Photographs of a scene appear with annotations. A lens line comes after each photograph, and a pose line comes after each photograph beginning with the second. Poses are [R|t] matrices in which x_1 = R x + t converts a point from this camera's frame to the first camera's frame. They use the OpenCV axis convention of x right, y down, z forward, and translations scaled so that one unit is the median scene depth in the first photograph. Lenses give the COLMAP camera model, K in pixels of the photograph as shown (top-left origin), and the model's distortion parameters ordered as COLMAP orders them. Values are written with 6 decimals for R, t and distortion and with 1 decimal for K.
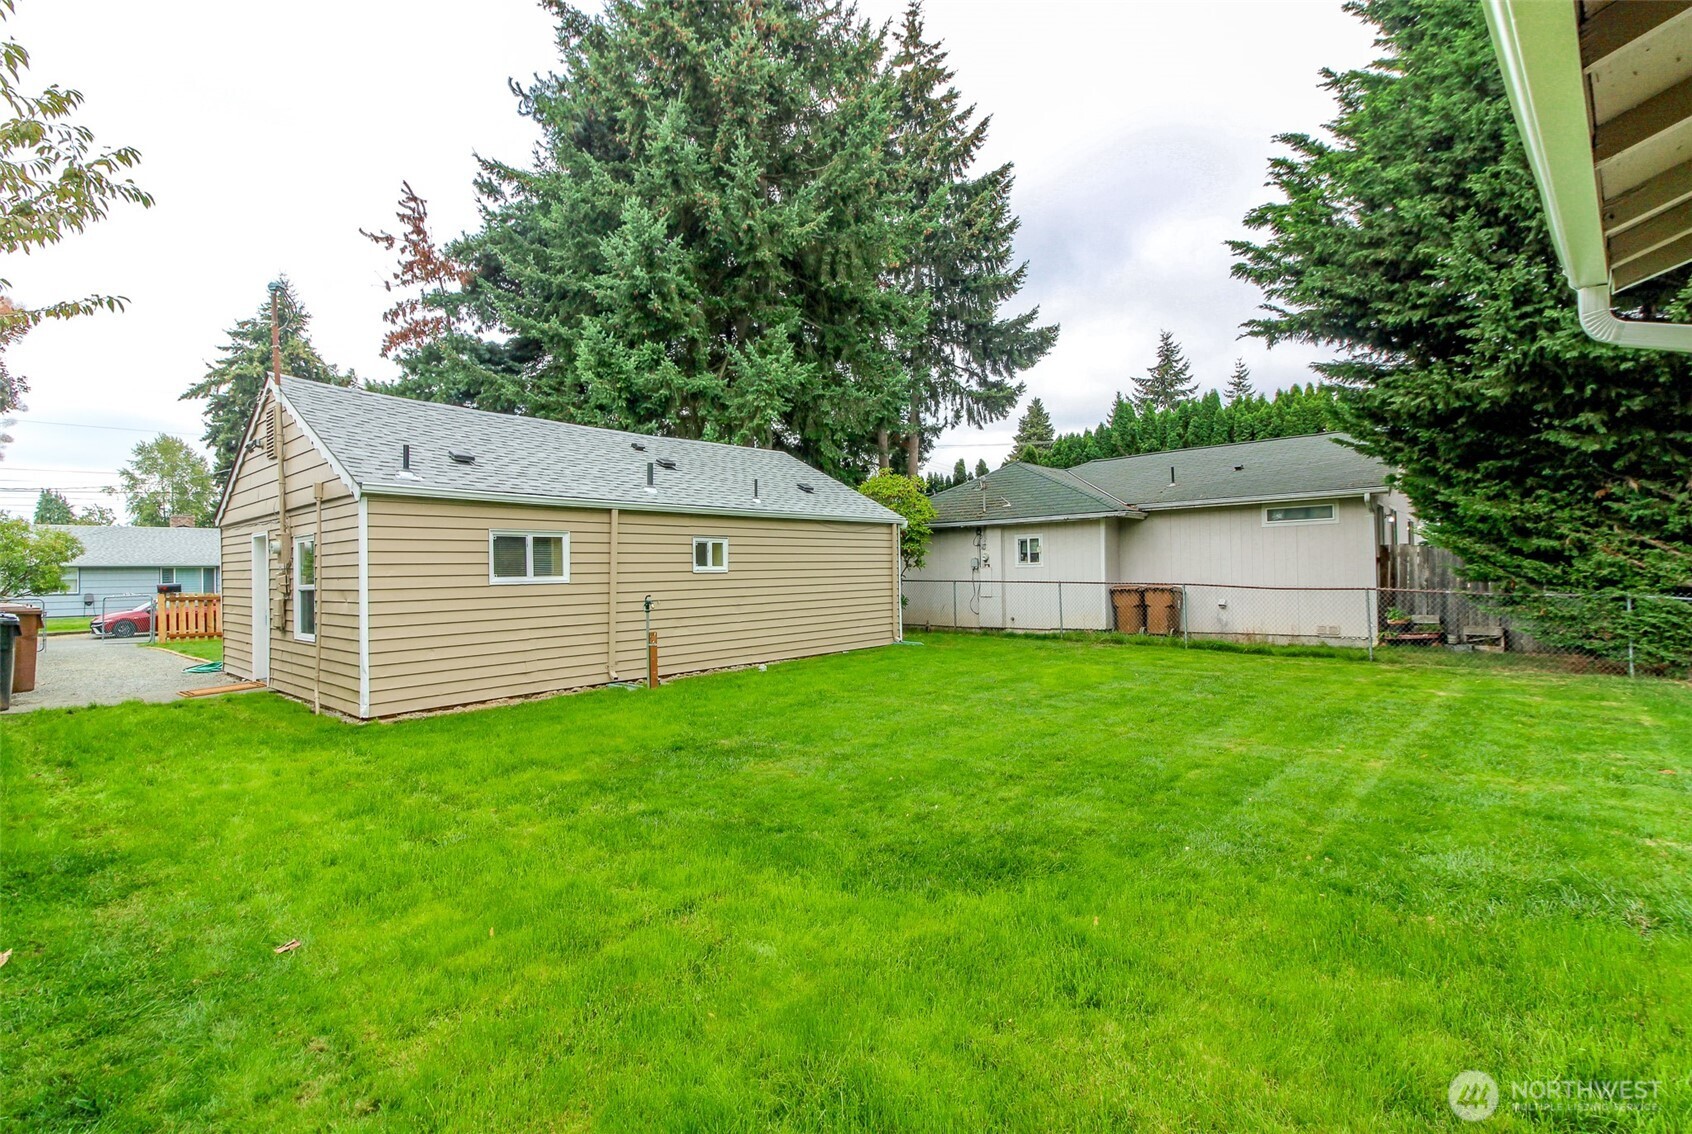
lens RADIAL K [[790.7, 0, 846.9], [0, 790.7, 558.6], [0, 0, 1]] dist [0.031900, -0.015462]
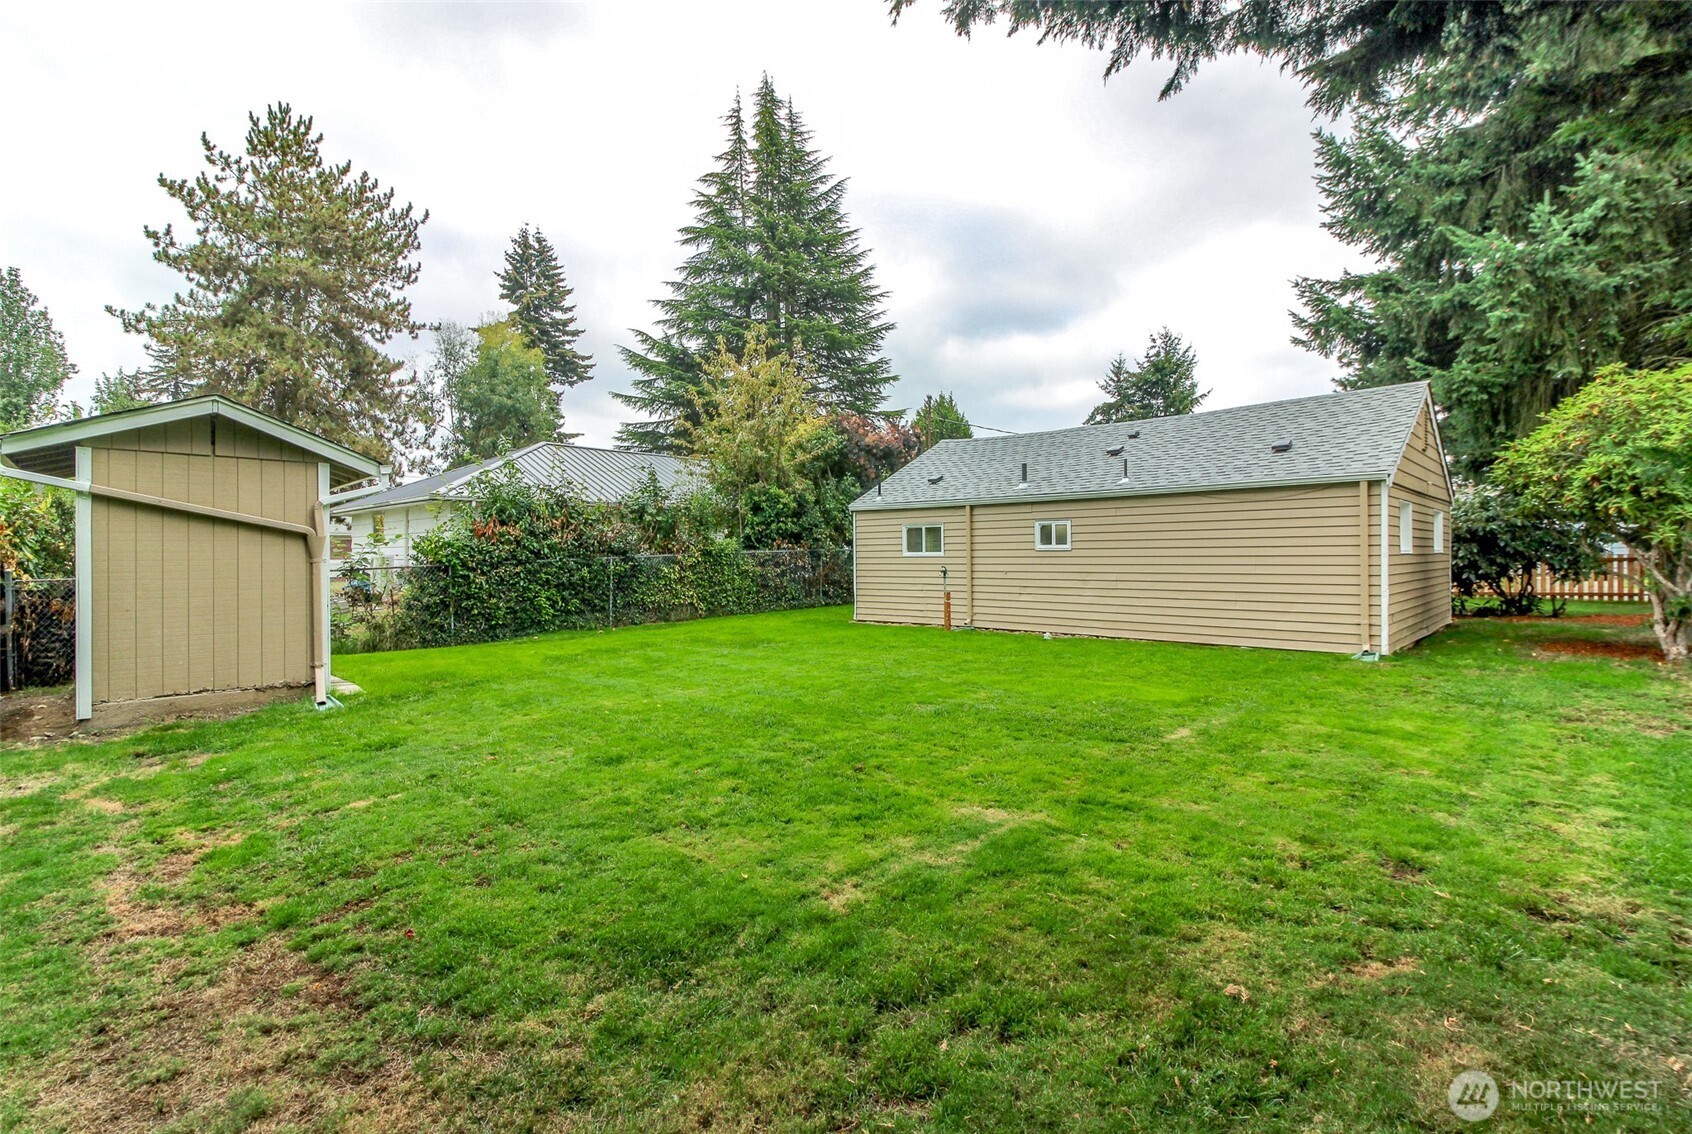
lens RADIAL K [[762.9, 0, 848.6], [0, 762.9, 560.8], [0, 0, 1]] dist [0.018553, -0.011093]
pose [[-0.026017, 0.032574, -0.999131, 0.952893], [0.027244, 0.999121, 0.031865, -0.011106], [0.999290, -0.026391, -0.026882, 0.729726]]
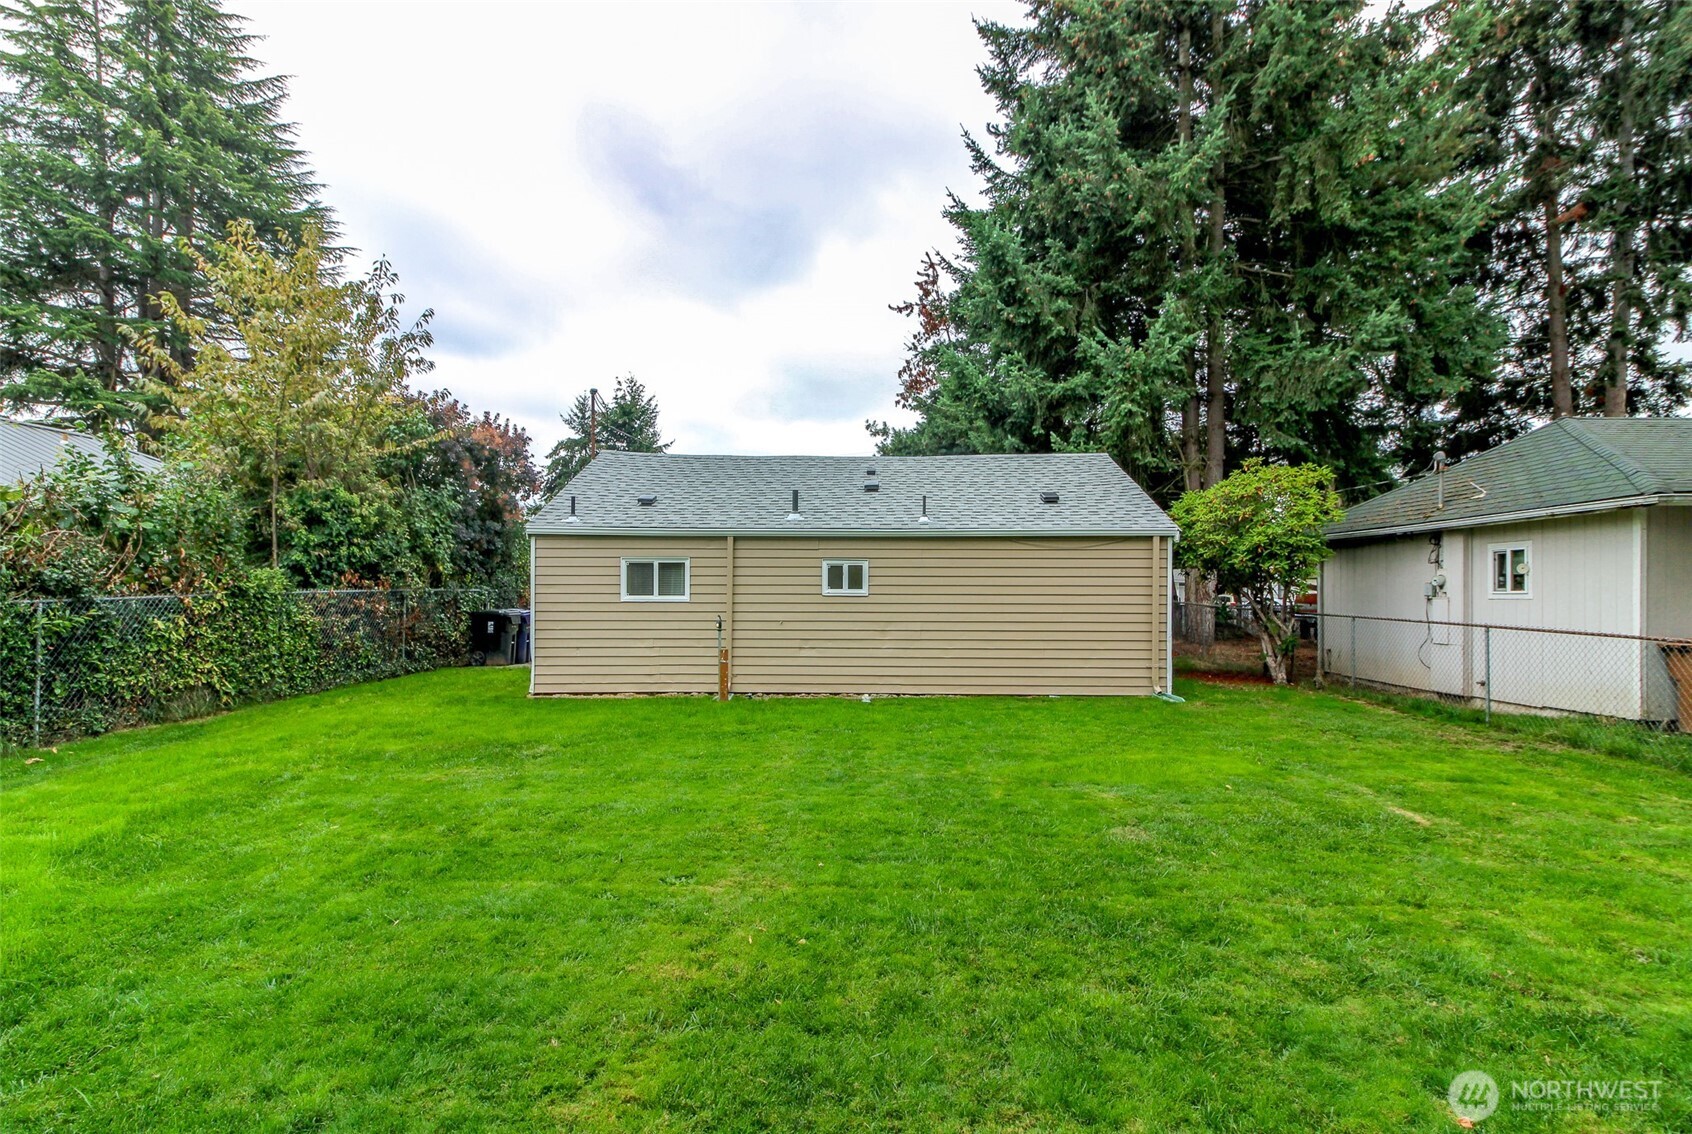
lens RADIAL K [[774.2, 0, 839.1], [0, 774.2, 591.8], [0, 0, 1]] dist [0.021166, -0.013307]
pose [[0.638127, 0.021722, -0.769624, 0.560900], [-0.003481, 0.999673, 0.025329, -0.011548], [0.769923, -0.013484, 0.637994, 0.381506]]
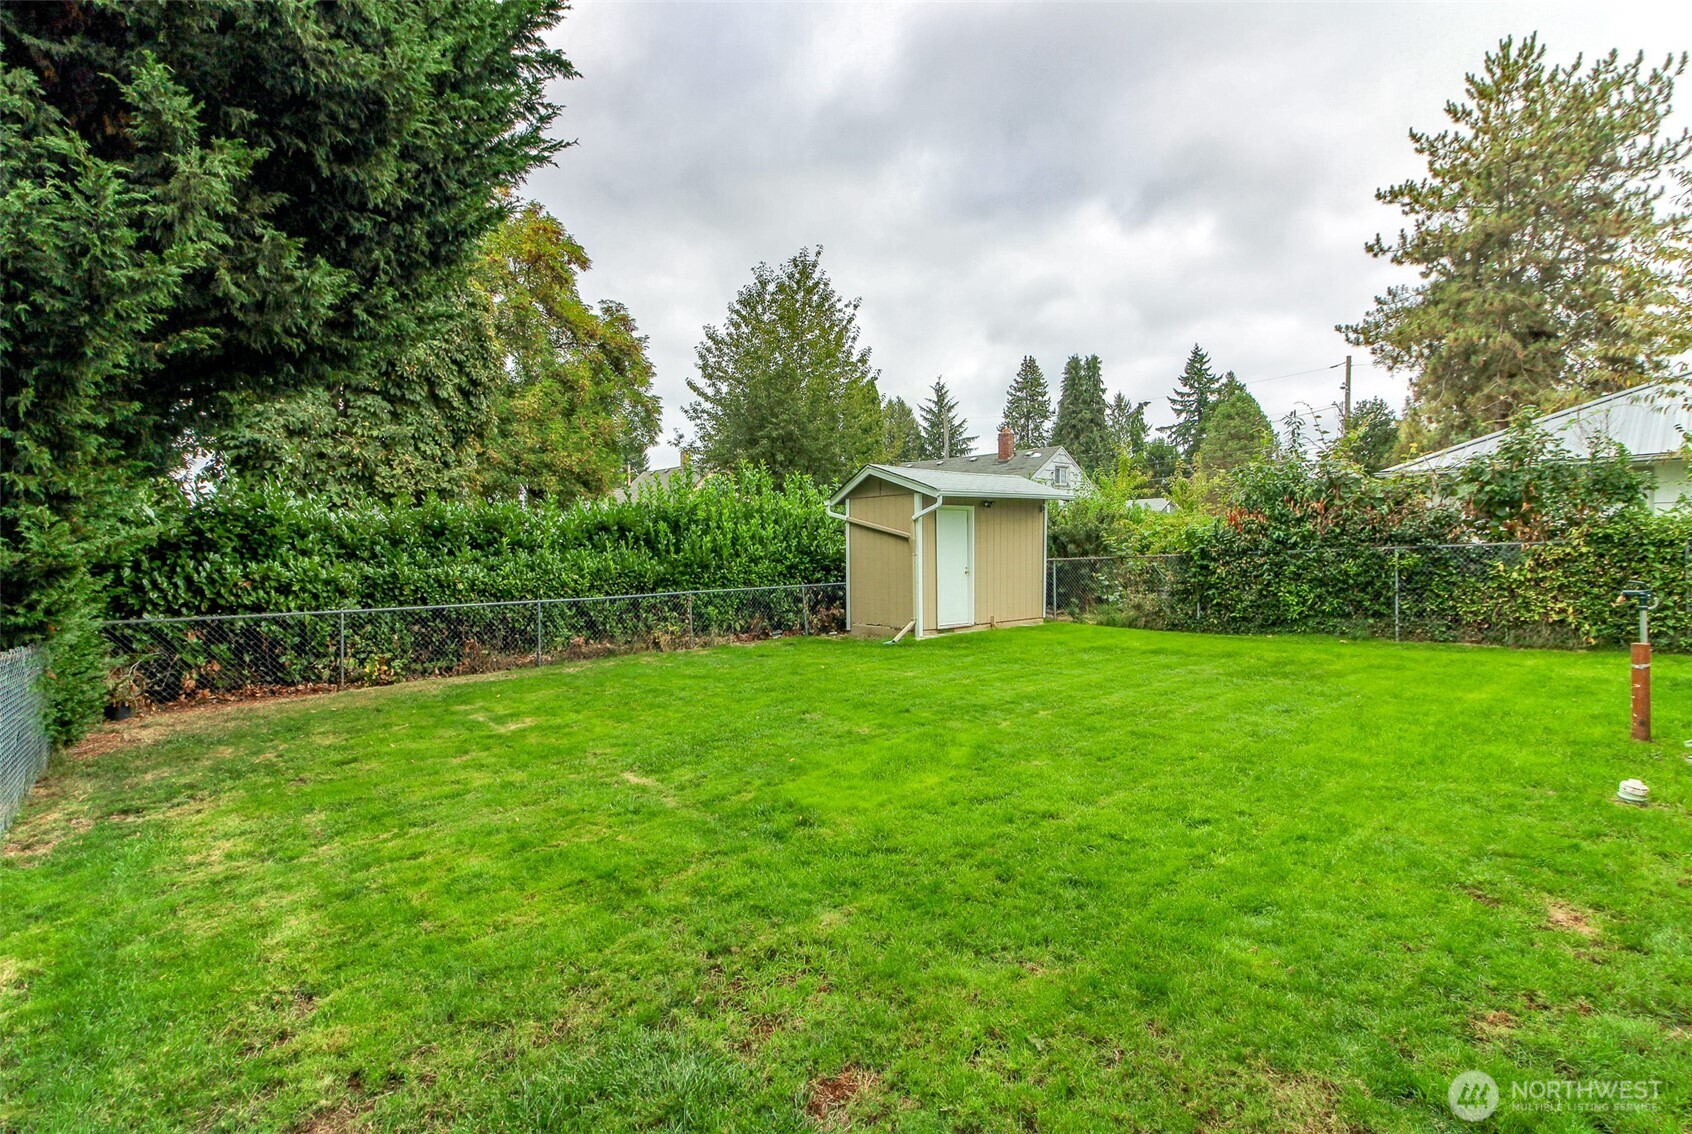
lens RADIAL K [[790.7, 0, 846.9], [0, 790.7, 558.6], [0, 0, 1]] dist [0.031900, -0.015462]
pose [[-0.996063, 0.039285, 0.079473, 0.268047], [0.038869, 0.999221, -0.006775, 0.008632], [-0.079677, -0.003659, -0.996814, 1.374917]]
